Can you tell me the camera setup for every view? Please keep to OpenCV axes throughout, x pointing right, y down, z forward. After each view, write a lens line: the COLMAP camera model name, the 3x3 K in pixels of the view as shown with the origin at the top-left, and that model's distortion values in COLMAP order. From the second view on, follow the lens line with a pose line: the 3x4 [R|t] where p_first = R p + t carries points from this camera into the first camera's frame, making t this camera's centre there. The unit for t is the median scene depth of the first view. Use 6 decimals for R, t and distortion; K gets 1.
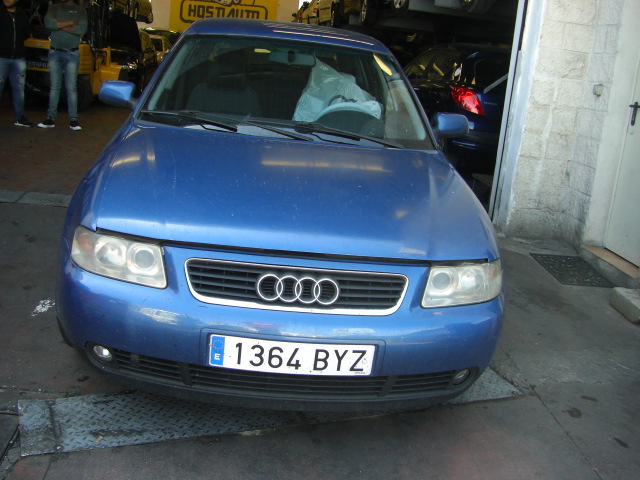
lens RADIAL K [[715.0, 0, 310.2], [0, 715.0, 241.8], [0, 0, 1]] dist [-0.161056, 0.067595]
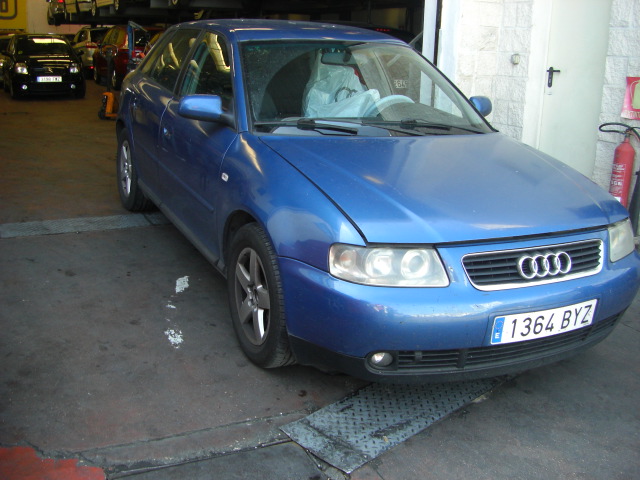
lens RADIAL K [[715.0, 0, 310.2], [0, 715.0, 241.8], [0, 0, 1]] dist [-0.161056, 0.067595]
pose [[0.930663, -0.166105, 0.325998, -0.735077], [0.153356, 0.986056, 0.064622, -0.103784], [-0.332186, -0.010148, 0.943159, 0.029136]]
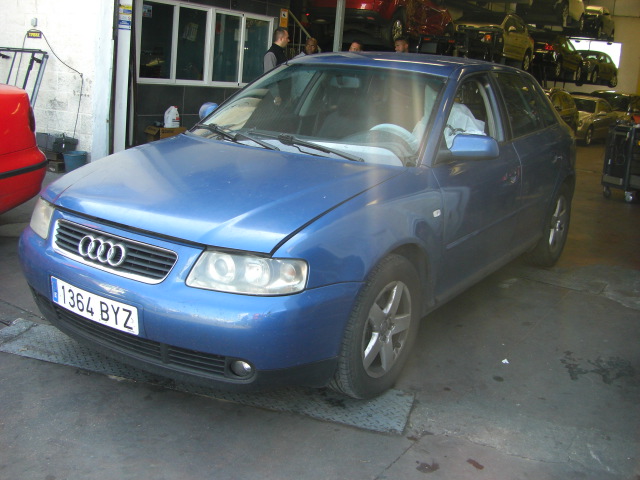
lens RADIAL K [[715.0, 0, 310.2], [0, 715.0, 241.8], [0, 0, 1]] dist [-0.161056, 0.067595]
pose [[0.774705, 0.102931, -0.623888, 0.983063], [-0.160599, 0.986337, -0.036694, 0.037970], [0.611587, 0.128623, 0.780652, 0.269186]]
